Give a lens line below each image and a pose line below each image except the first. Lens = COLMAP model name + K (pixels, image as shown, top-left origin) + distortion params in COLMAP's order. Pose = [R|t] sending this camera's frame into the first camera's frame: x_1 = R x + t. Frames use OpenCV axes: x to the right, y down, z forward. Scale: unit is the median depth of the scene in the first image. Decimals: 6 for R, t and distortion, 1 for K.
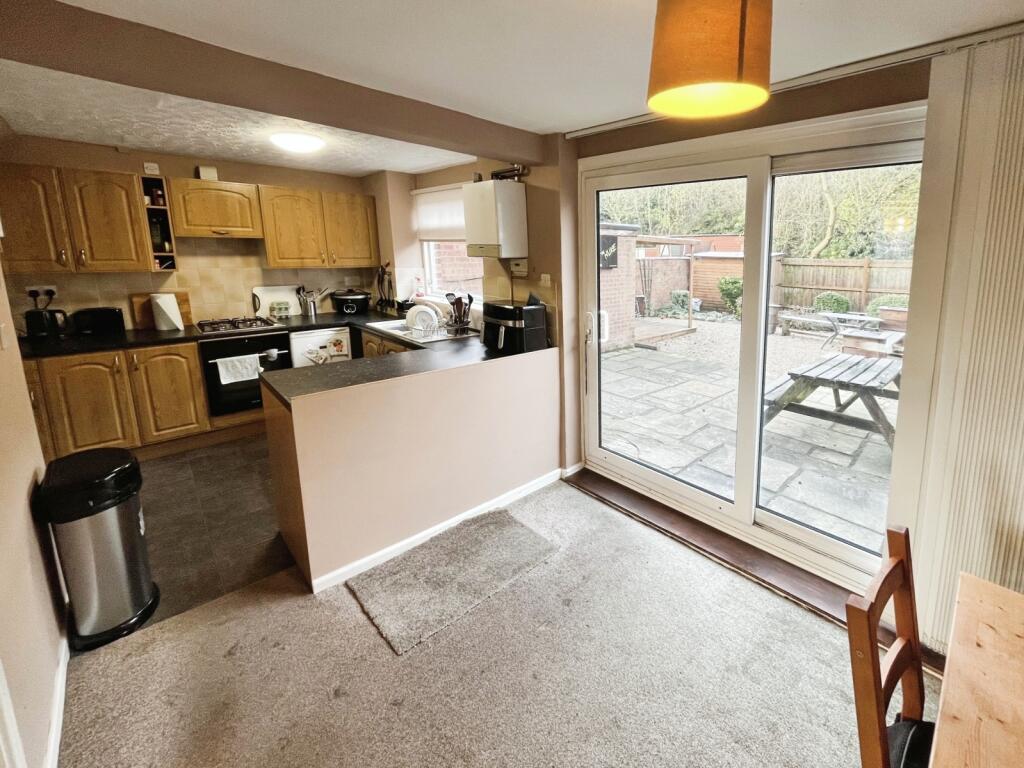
lens RADIAL K [[413.5, 0, 512.0], [0, 413.5, 384.0], [0, 0, 1]] dist [0.000592, -0.000039]
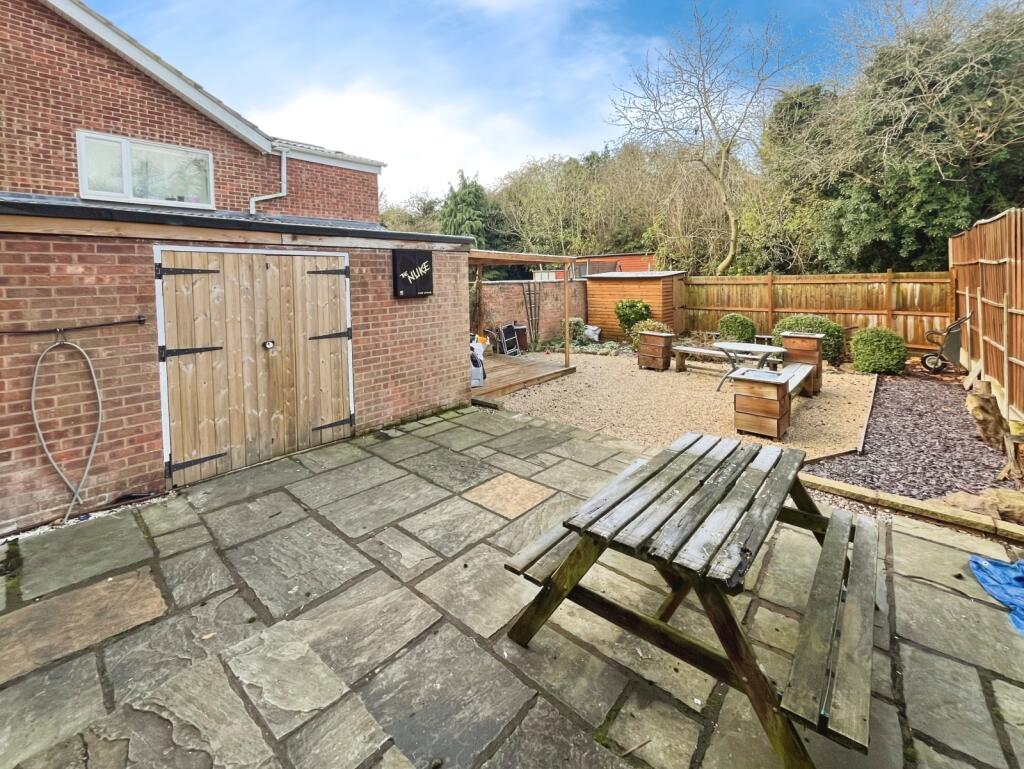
lens RADIAL K [[442.0, 0, 512.0], [0, 442.0, 384.5], [0, 0, 1]] dist [0.000575, -0.000083]
pose [[0.988655, -0.058910, 0.138173, 0.263592], [0.068619, 0.995418, -0.066588, -0.069472], [-0.133617, 0.075314, 0.988167, 0.246685]]
